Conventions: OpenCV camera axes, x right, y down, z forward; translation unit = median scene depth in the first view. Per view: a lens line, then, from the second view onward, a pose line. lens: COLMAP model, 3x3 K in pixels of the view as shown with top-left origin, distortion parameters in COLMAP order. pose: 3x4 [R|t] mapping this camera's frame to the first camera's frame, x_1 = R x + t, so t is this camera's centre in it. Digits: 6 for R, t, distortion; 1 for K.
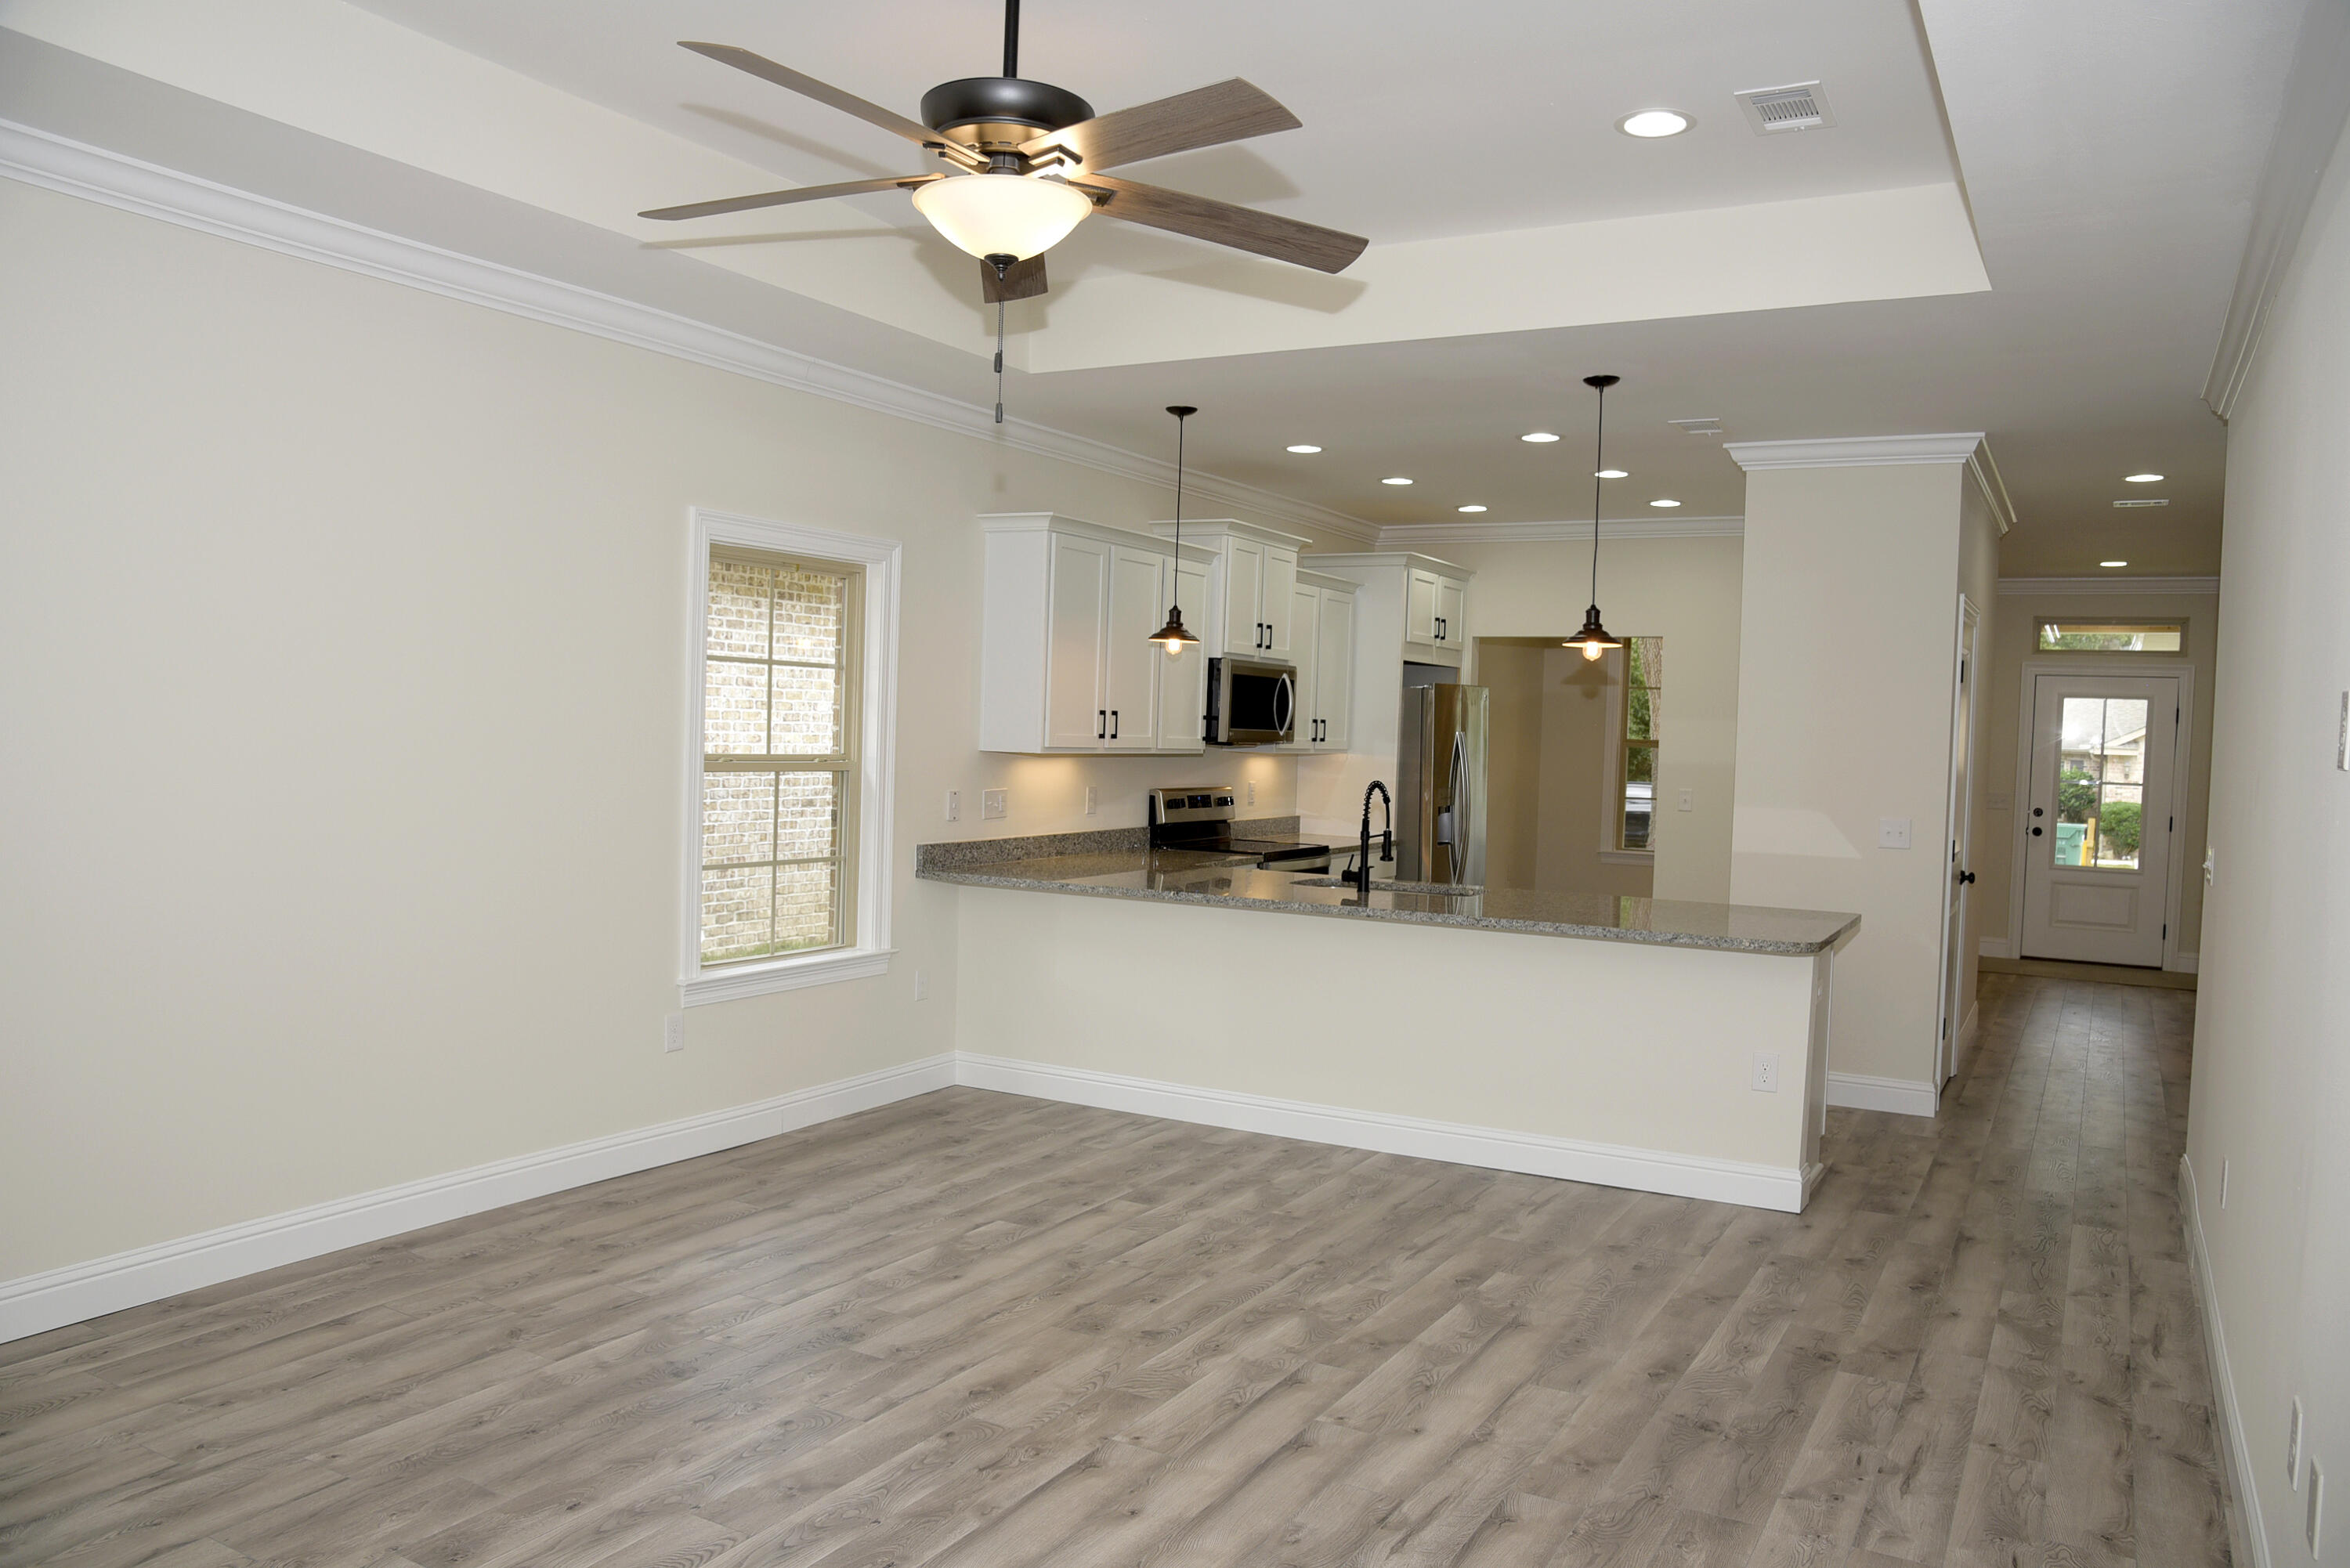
lens RADIAL K [[1725.8, 0, 1170.3], [0, 1725.8, 791.0], [0, 0, 1]] dist [-0.065967, 0.024944]
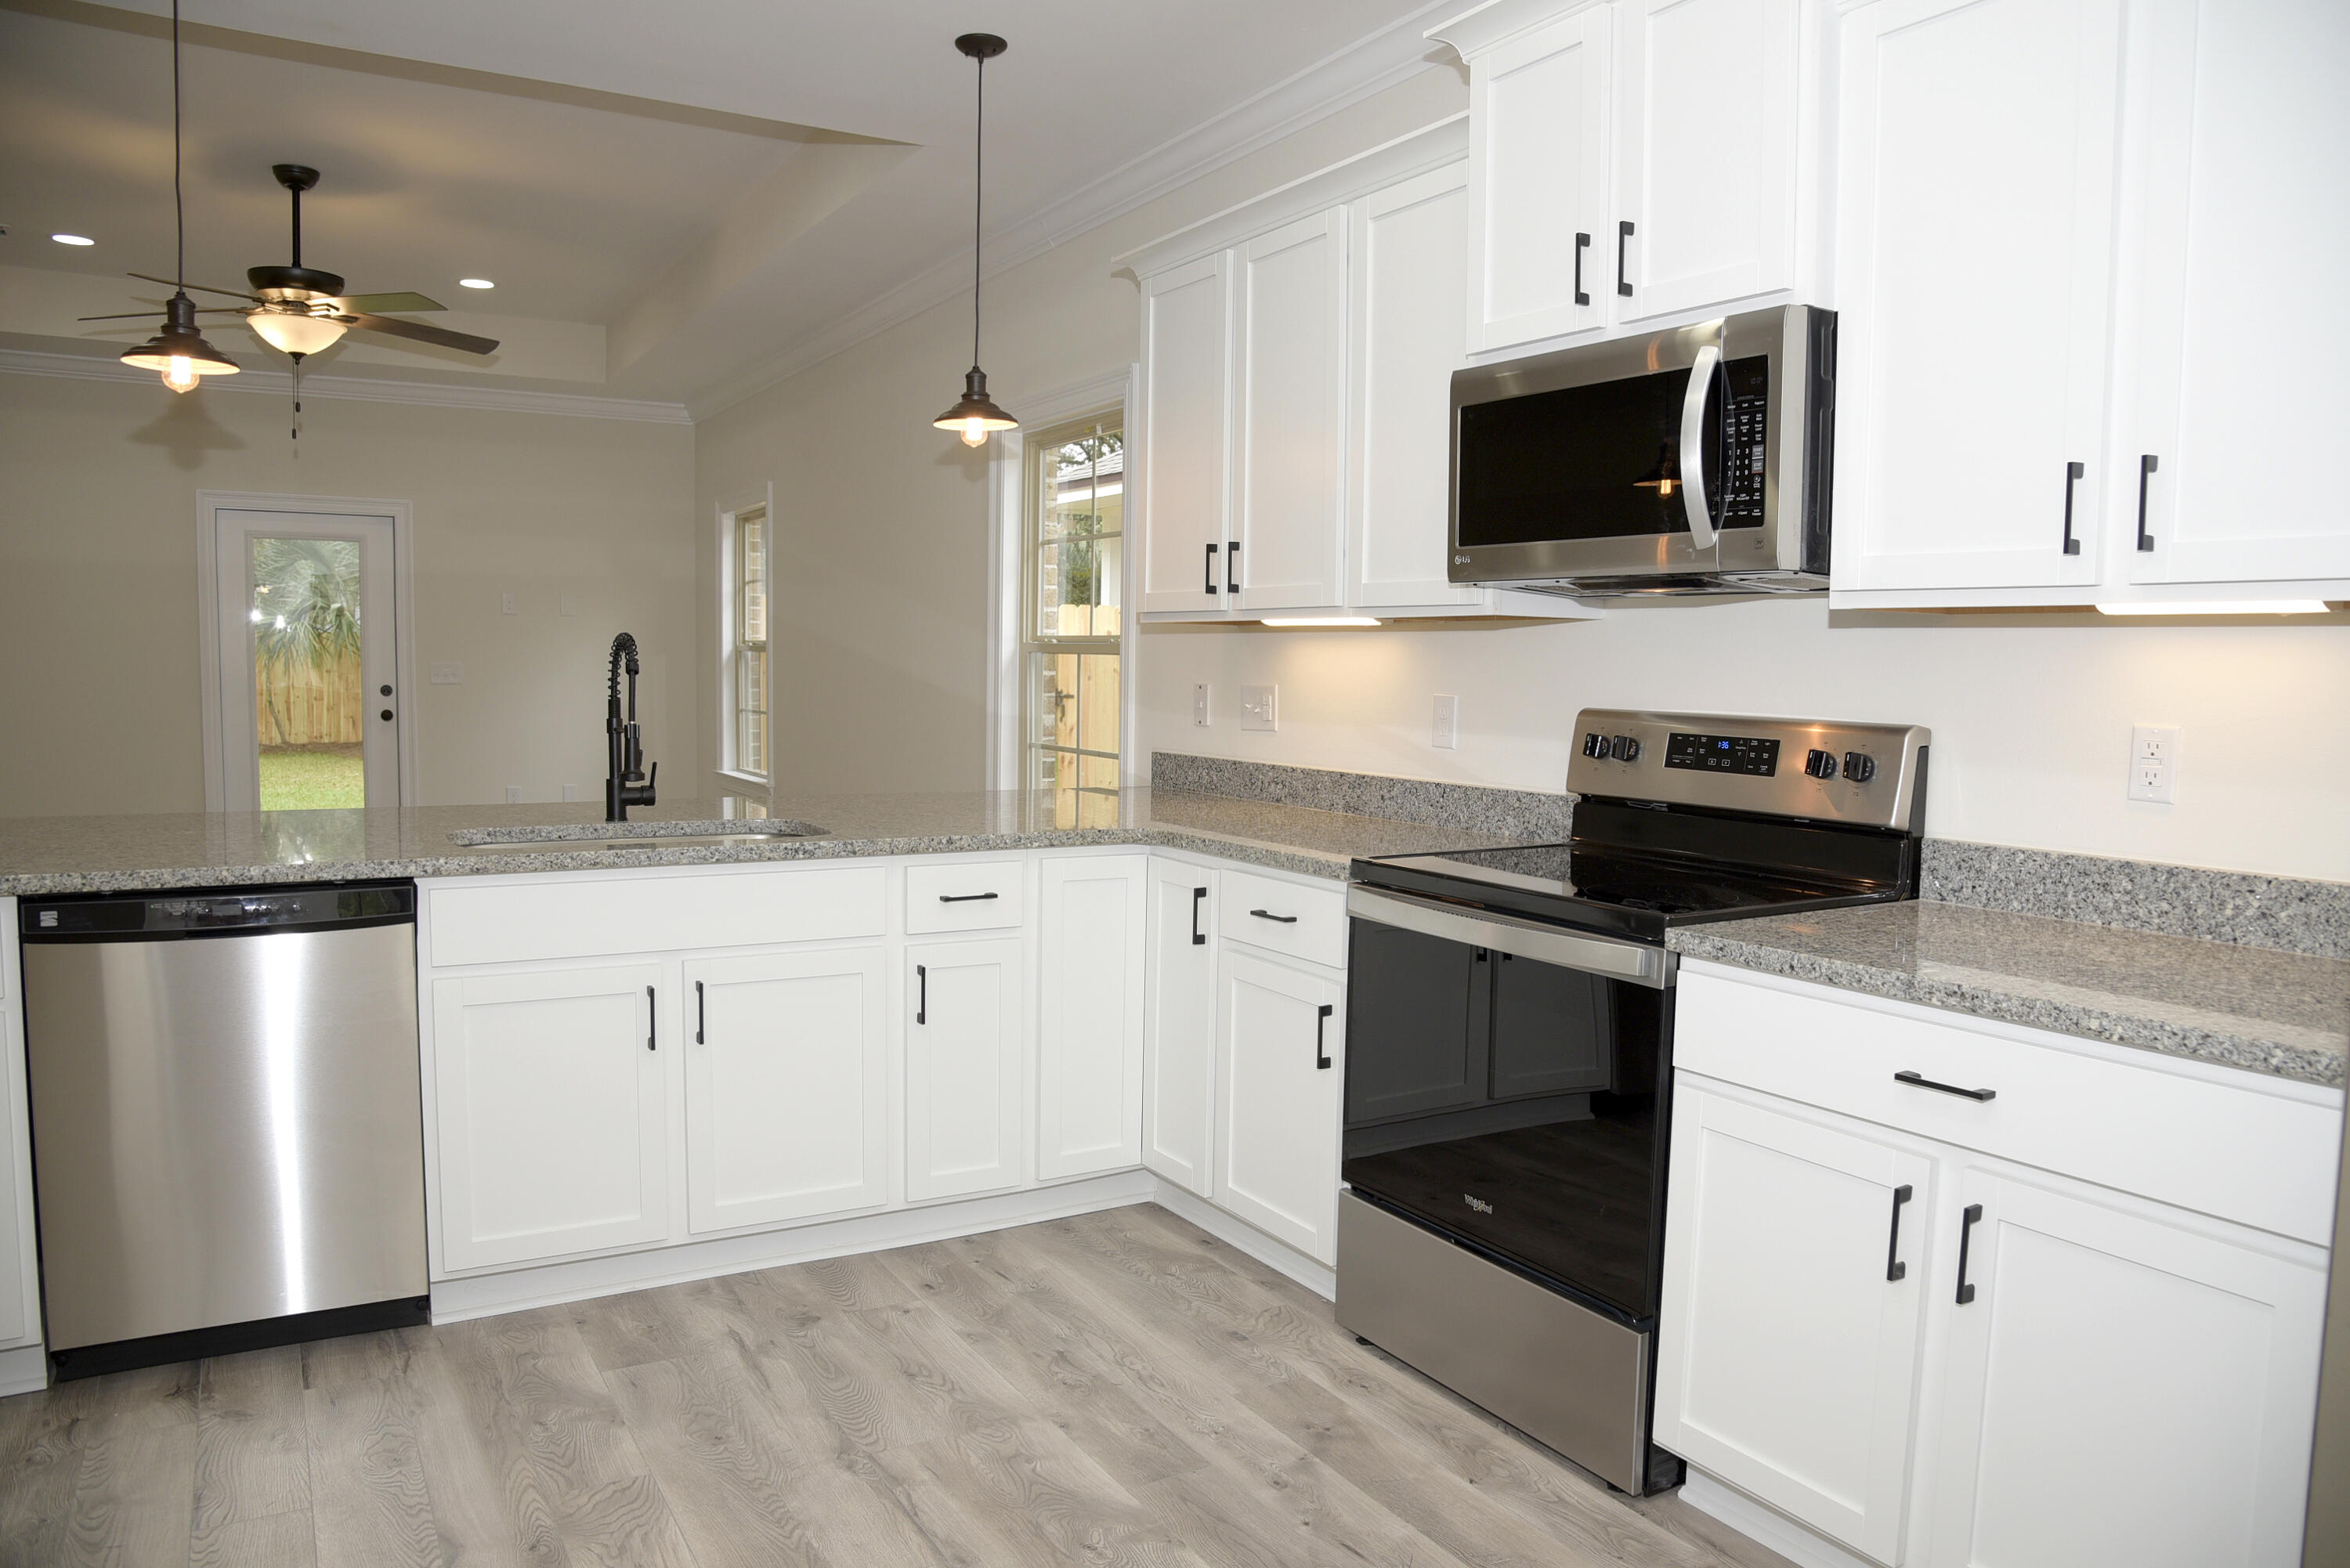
lens RADIAL K [[1638.0, 0, 1174.0], [0, 1638.0, 796.5], [0, 0, 1]] dist [-0.092444, 0.033839]
pose [[-0.512447, 0.029088, -0.858226, 0.531069], [-0.069304, 0.994765, 0.075096, -0.003954], [0.855918, 0.097961, -0.507748, 1.554690]]
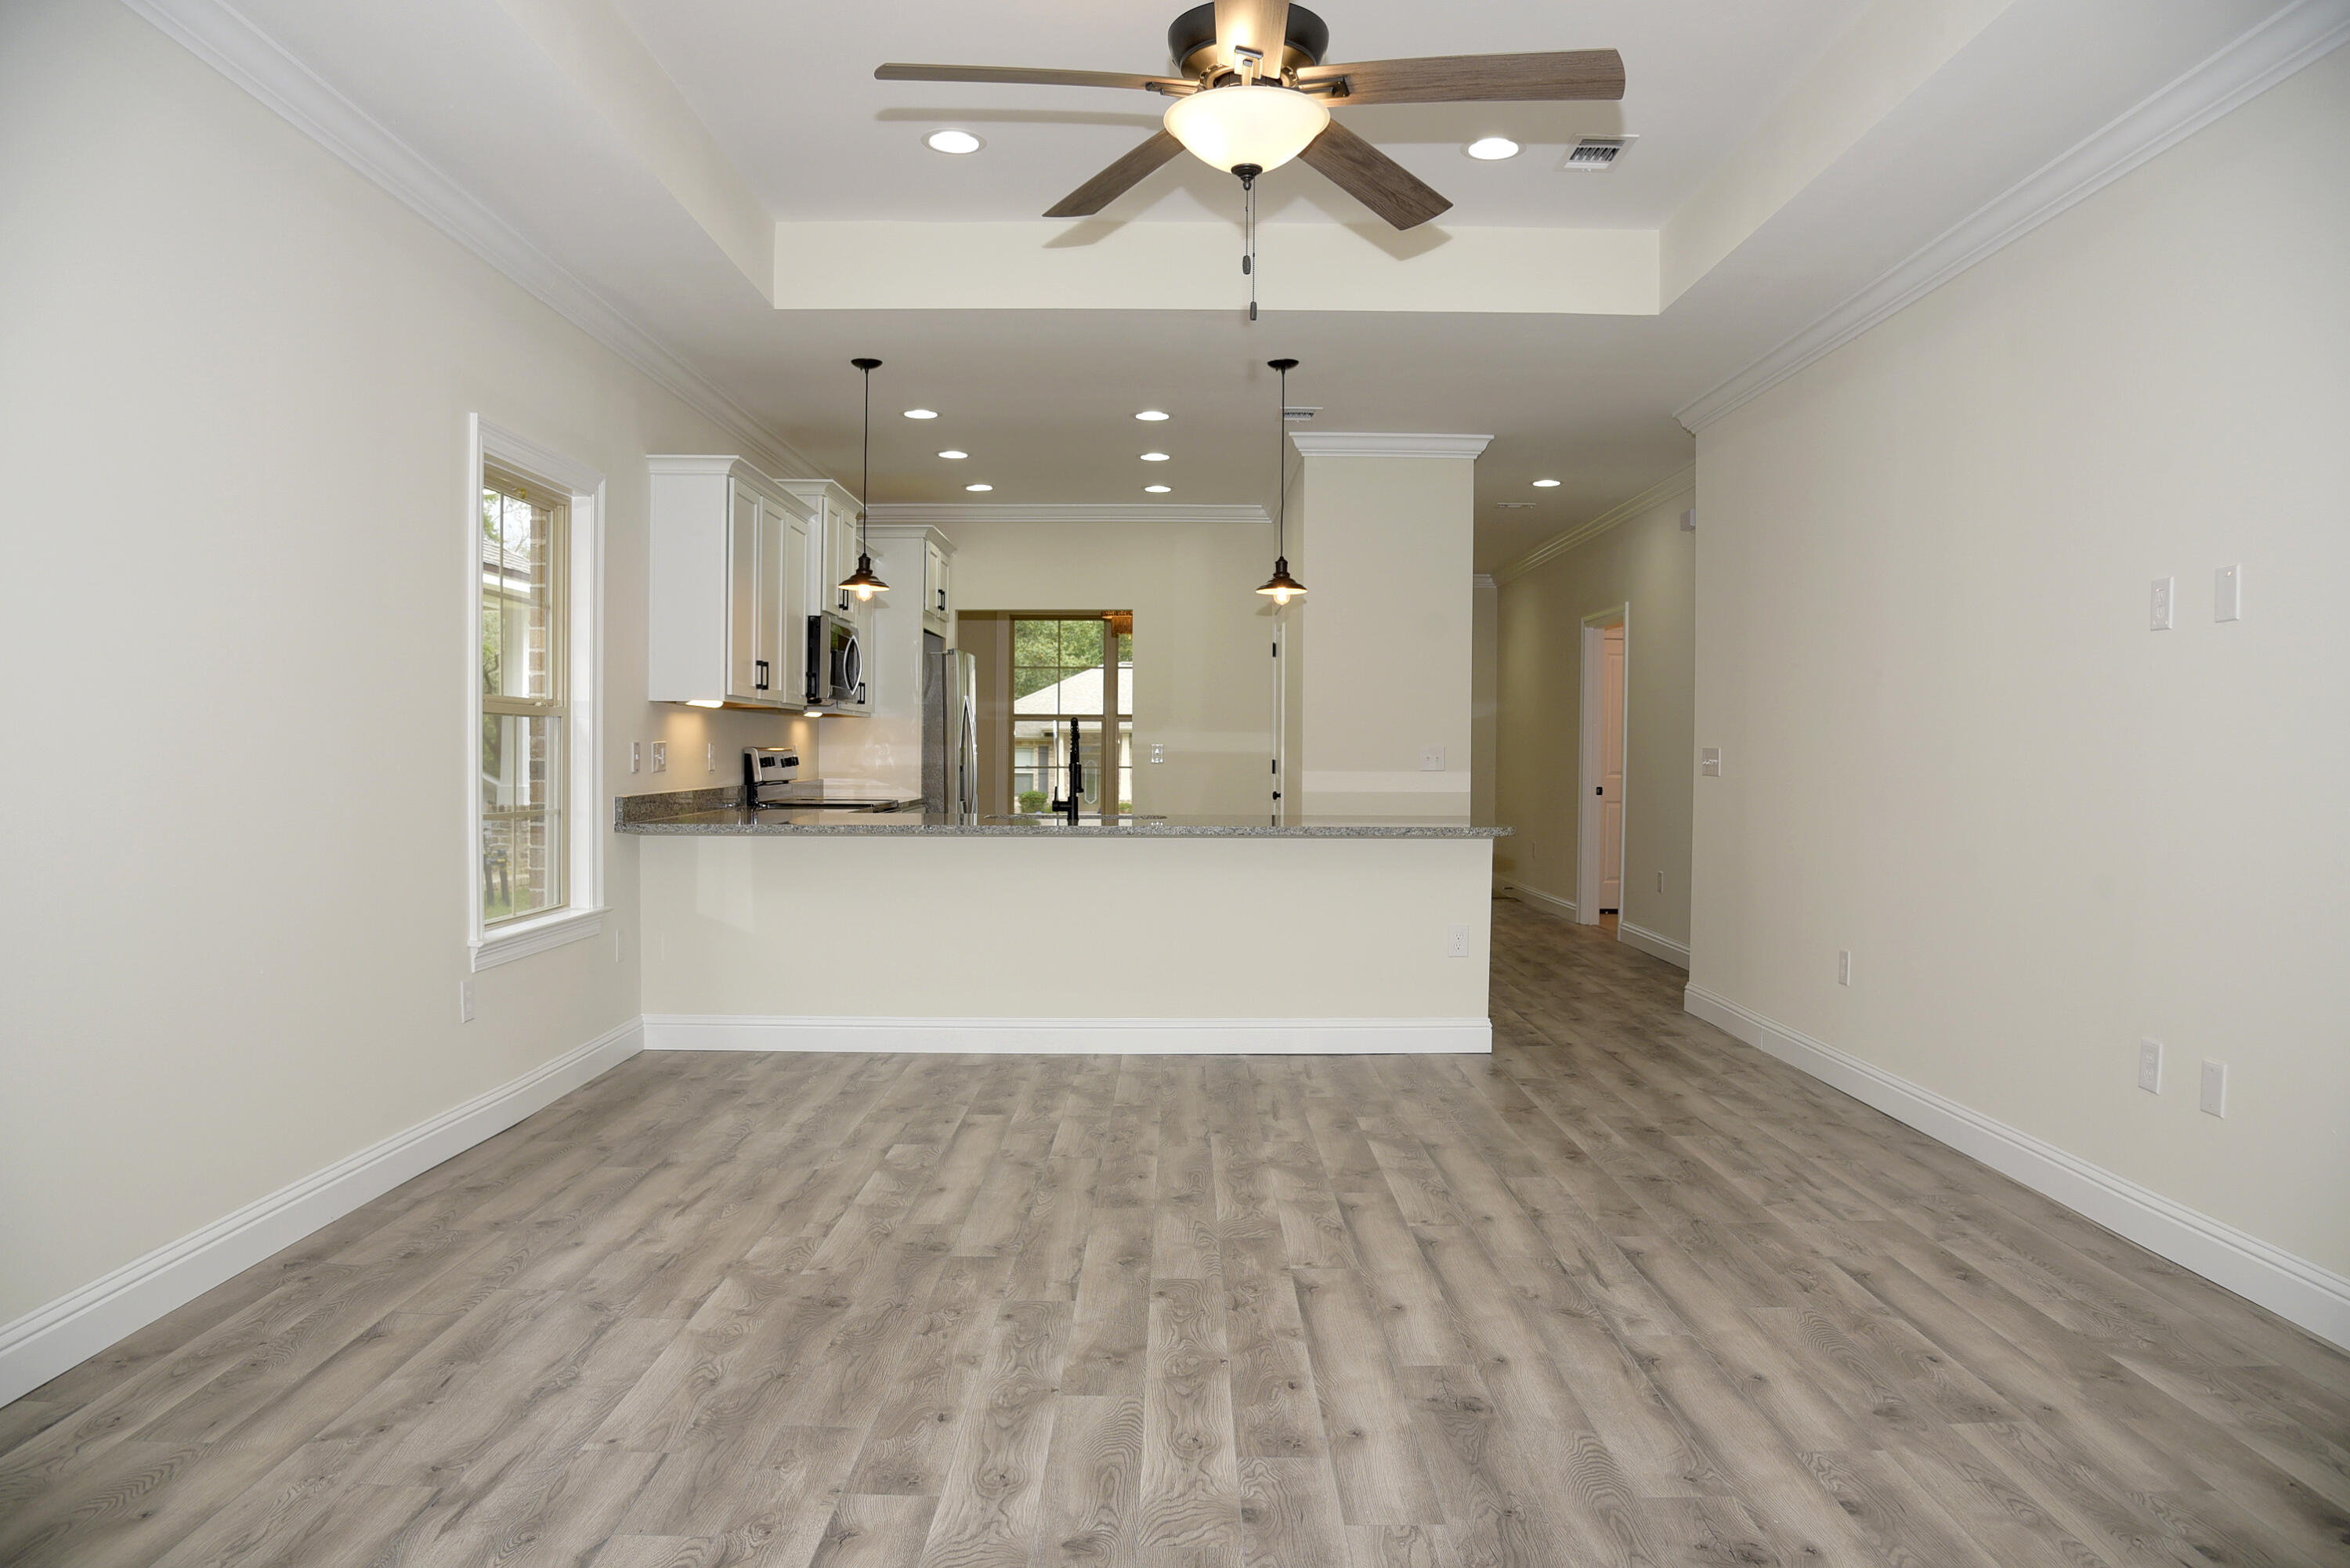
lens RADIAL K [[1638.0, 0, 1195.3], [0, 1638.0, 790.4], [0, 0, 1]] dist [-0.092444, 0.033839]
pose [[0.862354, -0.038391, 0.504848, -0.366560], [0.041346, 0.999131, 0.005354, 0.040761], [-0.504614, 0.016256, 0.863192, 0.081092]]
